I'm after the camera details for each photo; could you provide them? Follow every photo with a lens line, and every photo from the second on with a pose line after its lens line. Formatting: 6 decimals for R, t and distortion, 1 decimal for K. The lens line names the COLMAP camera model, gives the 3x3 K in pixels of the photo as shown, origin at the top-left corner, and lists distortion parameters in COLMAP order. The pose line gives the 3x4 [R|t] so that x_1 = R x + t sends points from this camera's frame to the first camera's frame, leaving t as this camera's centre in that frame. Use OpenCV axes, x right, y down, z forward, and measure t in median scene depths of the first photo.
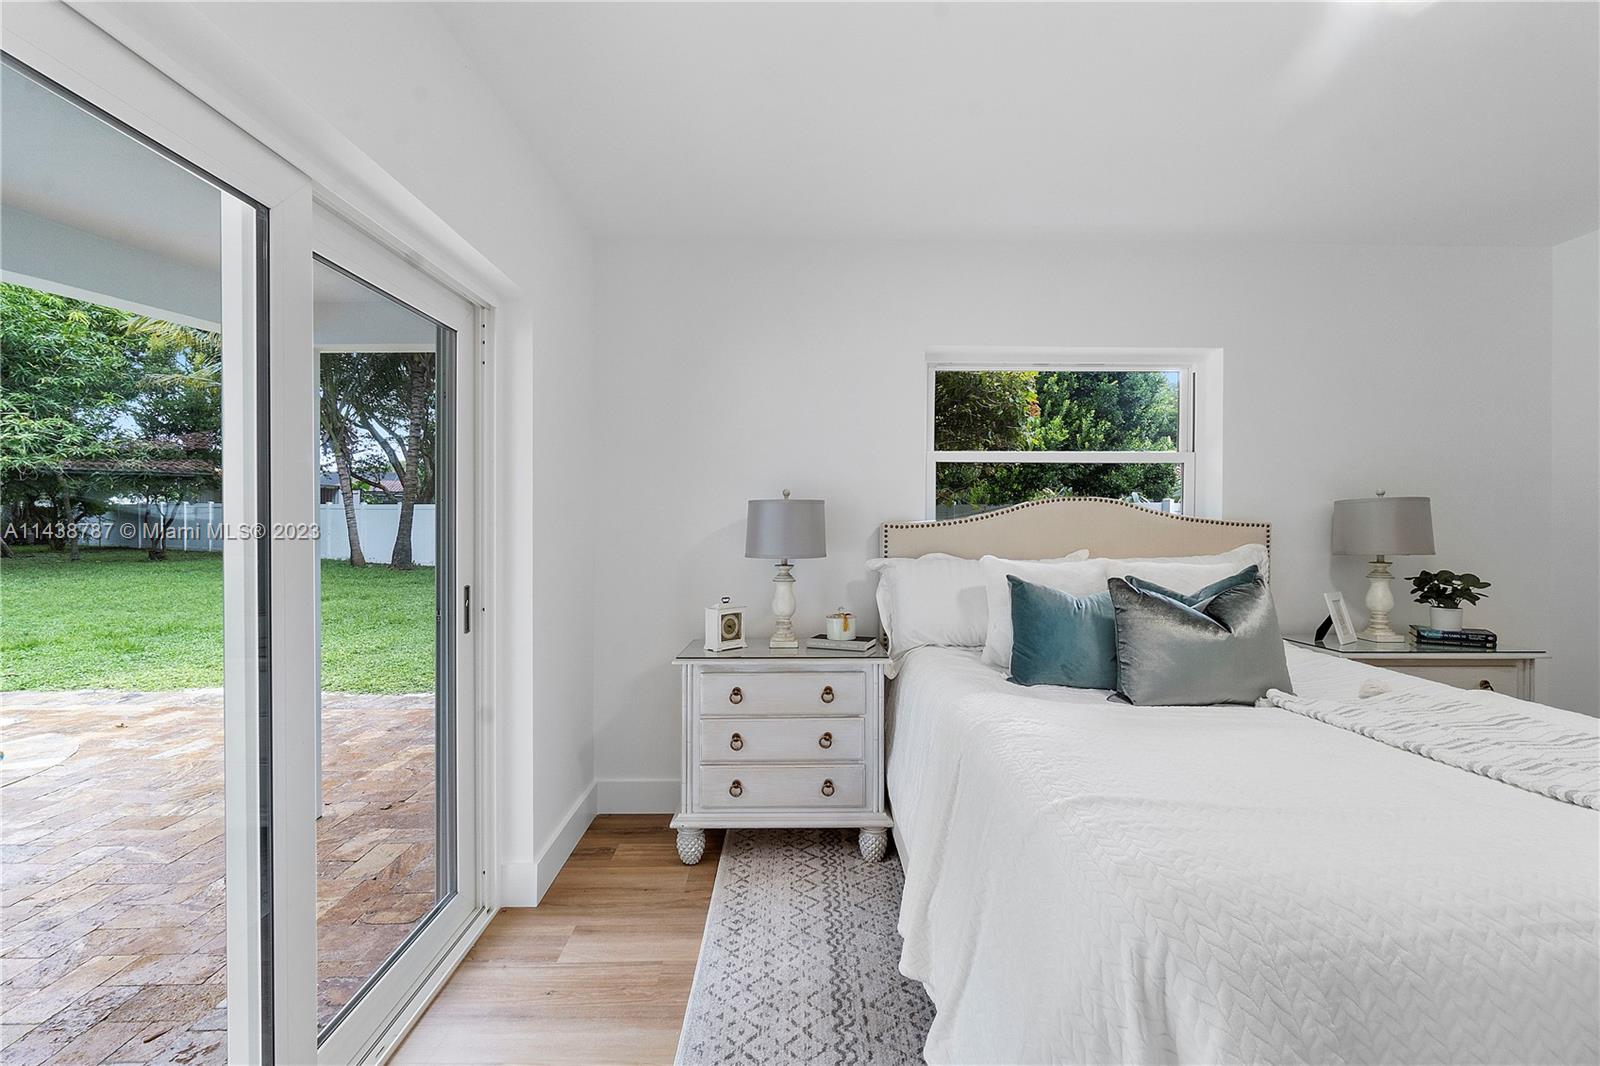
lens RADIAL K [[685.5, 0, 810.4], [0, 685.5, 531.3], [0, 0, 1]] dist [-0.006905, 0.002505]
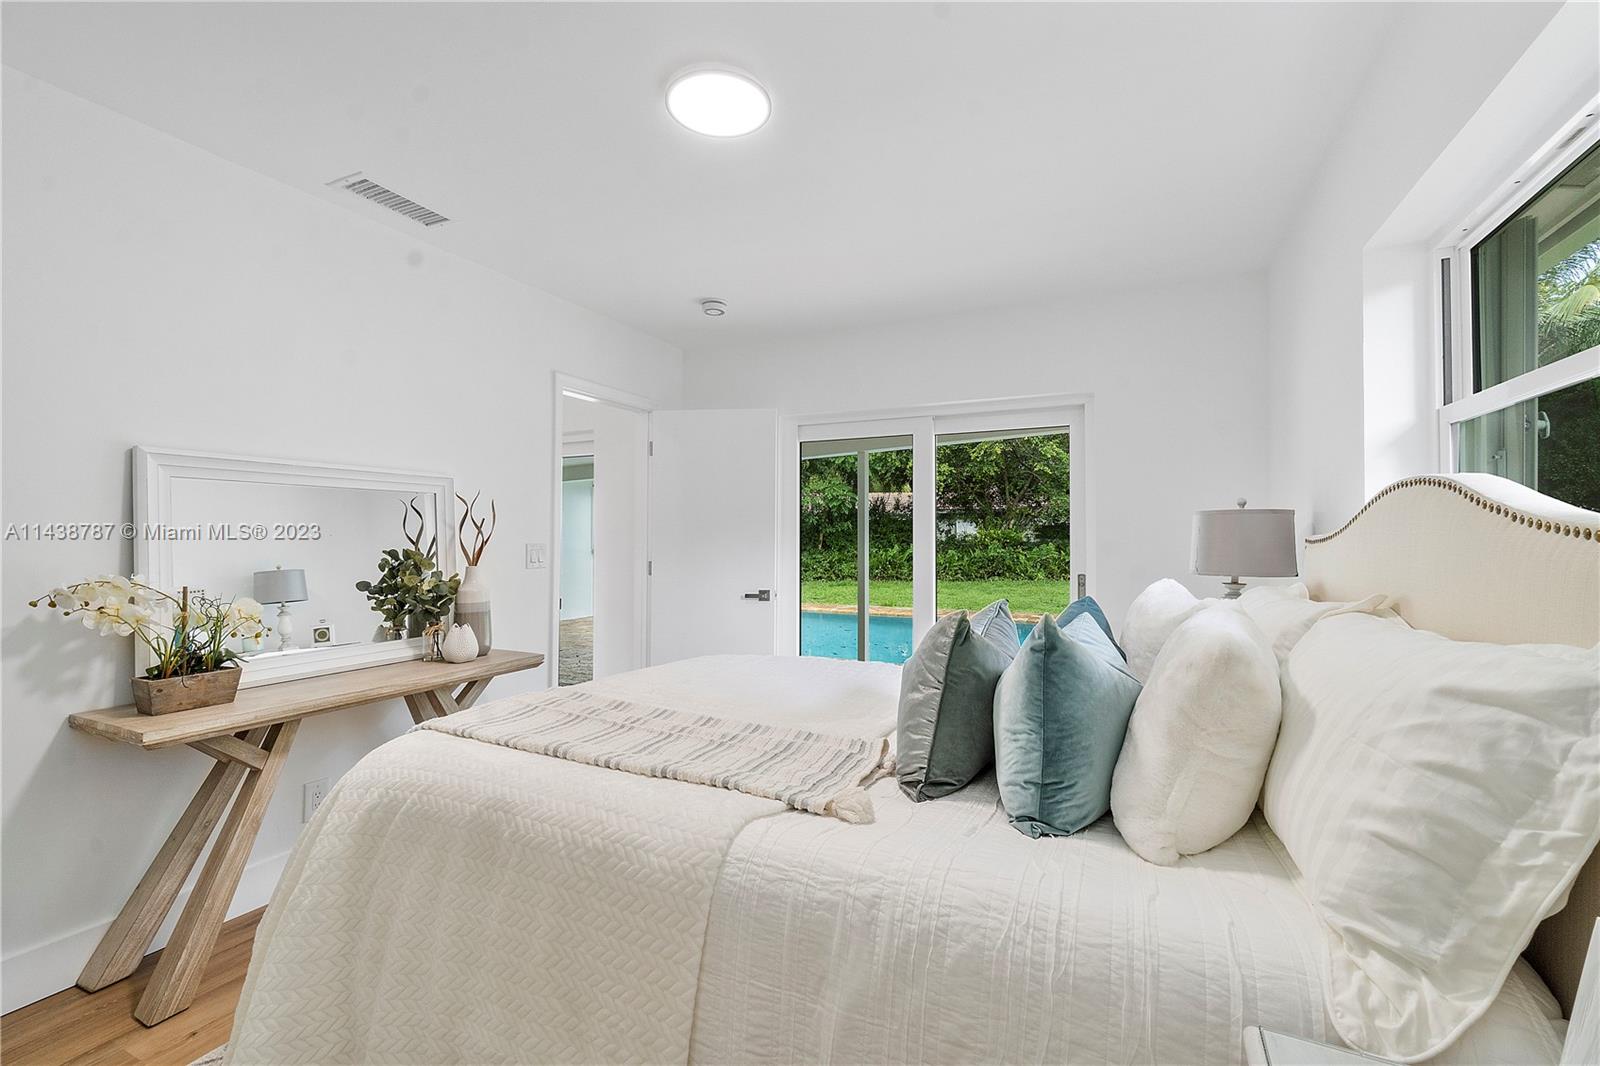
lens RADIAL K [[685.5, 0, 799.6], [0, 685.5, 536.9], [0, 0, 1]] dist [-0.006905, 0.002505]
pose [[-0.449165, -0.001122, -0.893448, 1.035869], [-0.026852, 0.999564, 0.012244, -0.007584], [0.893045, 0.029490, -0.448999, 0.906270]]
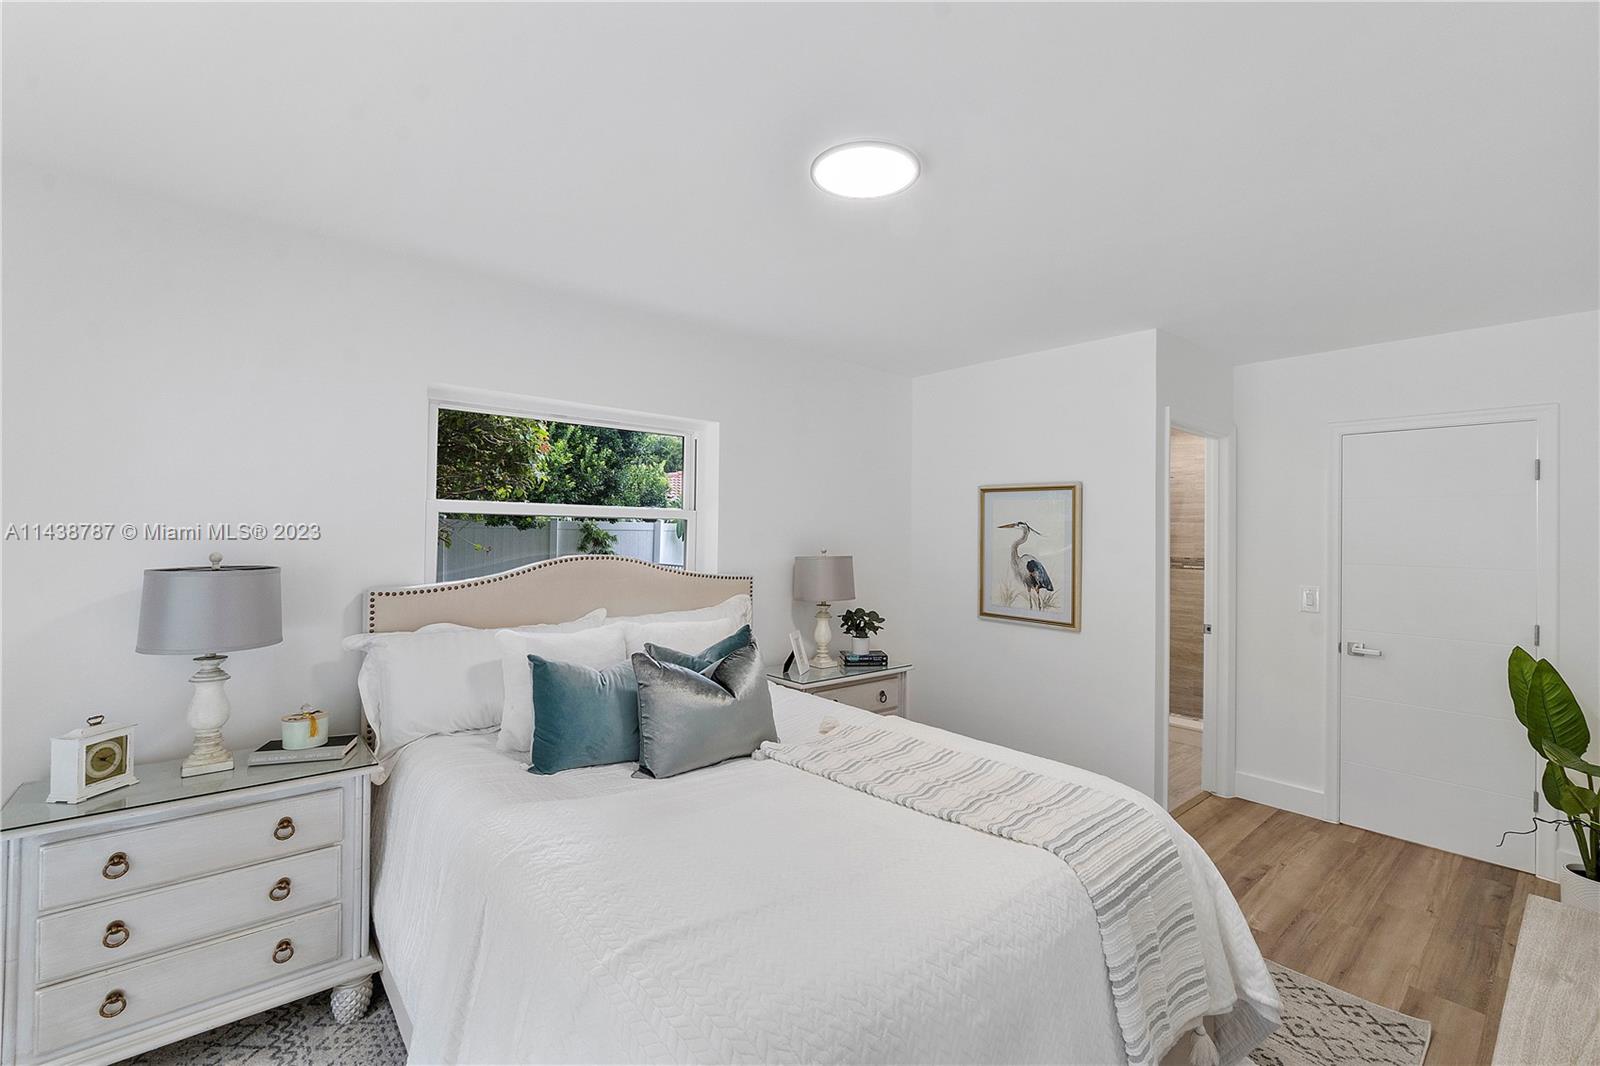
lens RADIAL K [[685.5, 0, 802.9], [0, 685.5, 530.0], [0, 0, 1]] dist [-0.006905, 0.002505]
pose [[0.769149, 0.013476, 0.638928, -0.019815], [-0.003094, 0.999844, -0.017365, -0.077651], [-0.639062, 0.011379, 0.769071, 0.035991]]
